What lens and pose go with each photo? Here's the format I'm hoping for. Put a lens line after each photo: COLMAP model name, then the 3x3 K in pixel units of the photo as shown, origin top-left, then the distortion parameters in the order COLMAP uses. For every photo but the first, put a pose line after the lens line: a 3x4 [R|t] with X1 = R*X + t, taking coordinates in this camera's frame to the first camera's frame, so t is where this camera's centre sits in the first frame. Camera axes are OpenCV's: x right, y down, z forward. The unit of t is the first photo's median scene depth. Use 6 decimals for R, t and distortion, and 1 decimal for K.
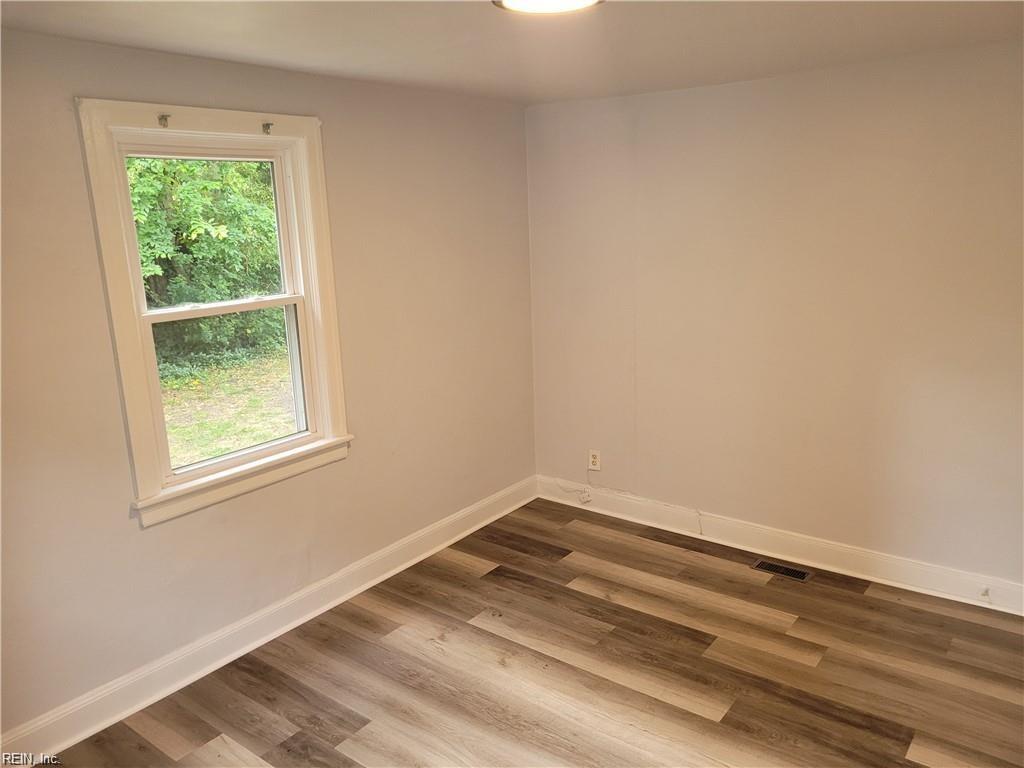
lens RADIAL K [[782.1, 0, 510.9], [0, 782.1, 374.1], [0, 0, 1]] dist [0.059492, -0.048764]
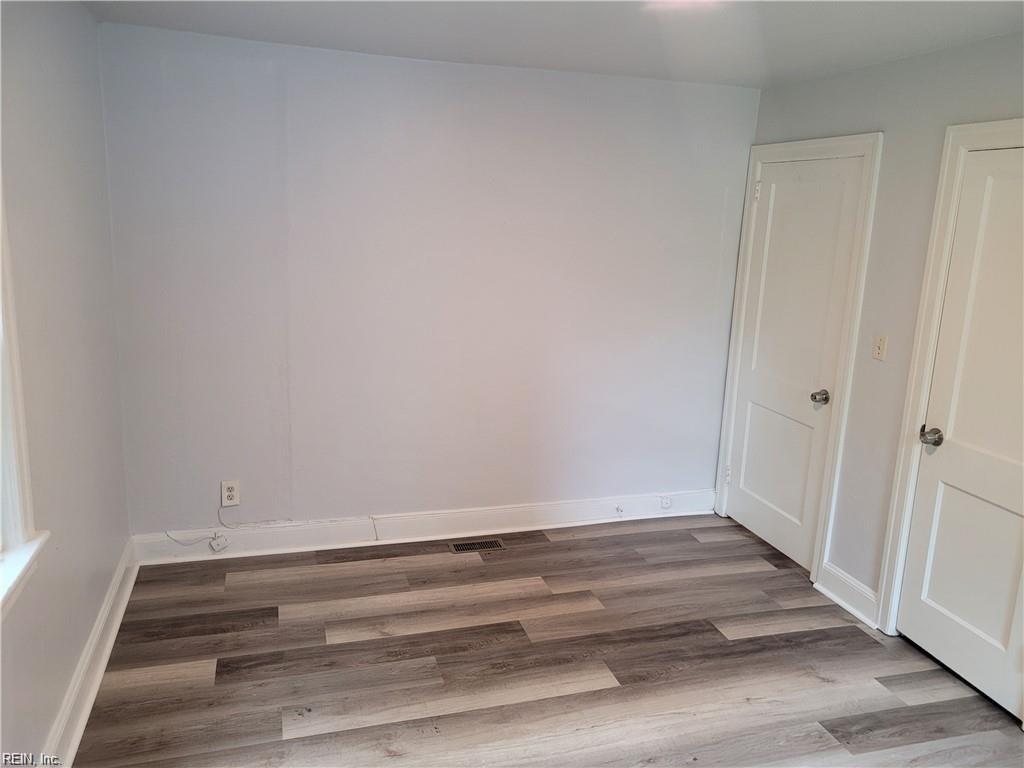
lens RADIAL K [[782.1, 0, 510.9], [0, 782.1, 374.1], [0, 0, 1]] dist [0.059492, -0.048764]
pose [[0.565578, -0.113044, 0.816910, -0.472796], [0.113109, 0.991833, 0.058940, -0.032027], [-0.816901, 0.059064, 0.573745, 0.383442]]
